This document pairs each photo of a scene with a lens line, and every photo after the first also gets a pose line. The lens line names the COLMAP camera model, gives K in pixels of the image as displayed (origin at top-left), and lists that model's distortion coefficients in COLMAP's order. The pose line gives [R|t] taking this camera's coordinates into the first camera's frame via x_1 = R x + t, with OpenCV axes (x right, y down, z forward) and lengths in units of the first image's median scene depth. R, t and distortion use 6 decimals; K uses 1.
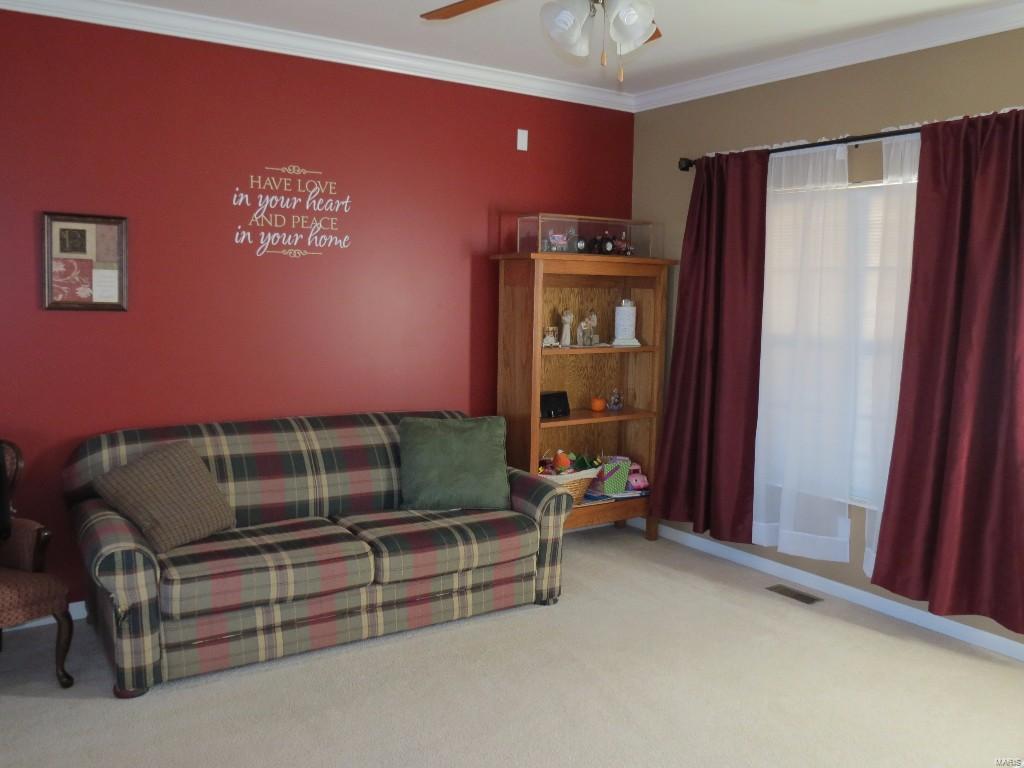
lens RADIAL K [[871.6, 0, 513.6], [0, 871.6, 390.2], [0, 0, 1]] dist [-0.039284, -0.004369]
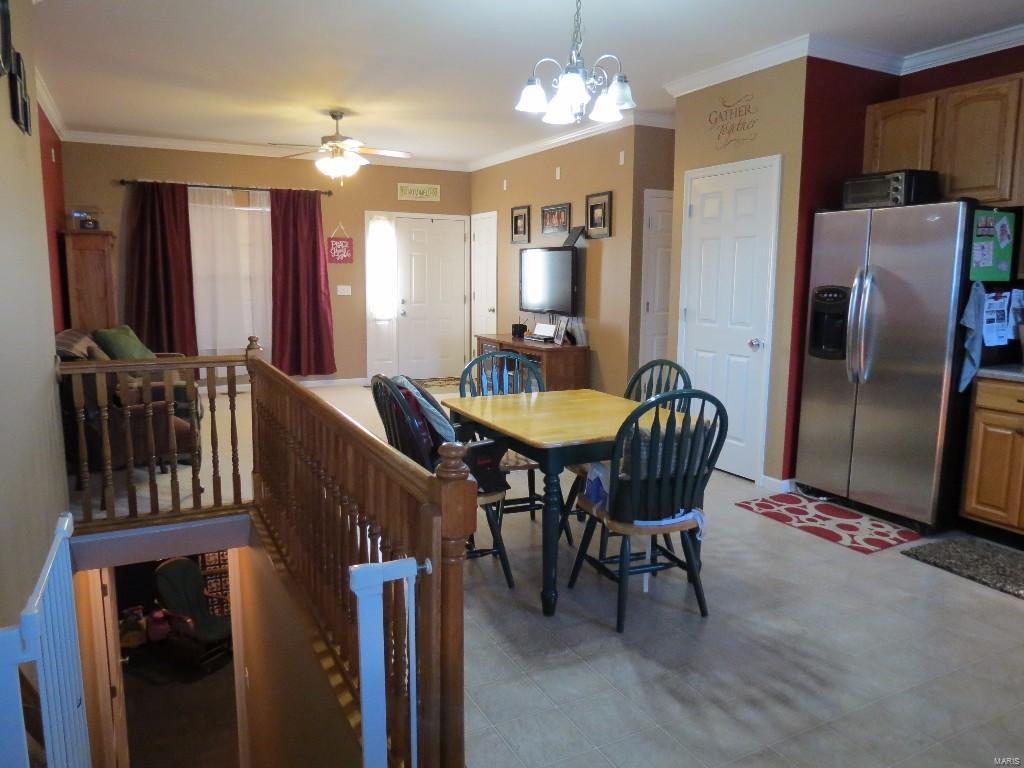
lens RADIAL K [[722.8, 0, 517.7], [0, 722.8, 379.6], [0, 0, 1]] dist [-0.023864, 0.004898]
pose [[0.111012, -0.160553, 0.980765, -1.415831], [0.102549, 0.983447, 0.149384, 0.001821], [-0.988514, 0.083993, 0.125640, 0.059222]]
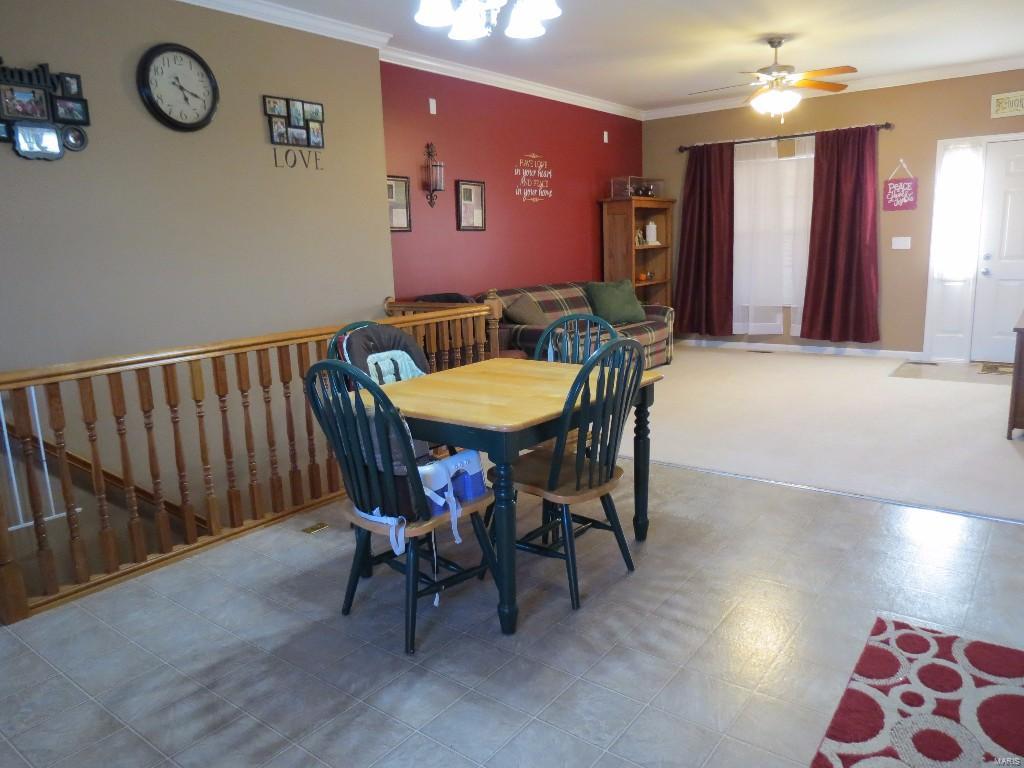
lens RADIAL K [[722.8, 0, 515.6], [0, 722.8, 382.6], [0, 0, 1]] dist [-0.023864, 0.004898]
pose [[0.946227, -0.112338, 0.303373, -0.830556], [0.089139, 0.992007, 0.089309, 0.099335], [-0.310981, -0.057464, 0.948677, -0.535976]]
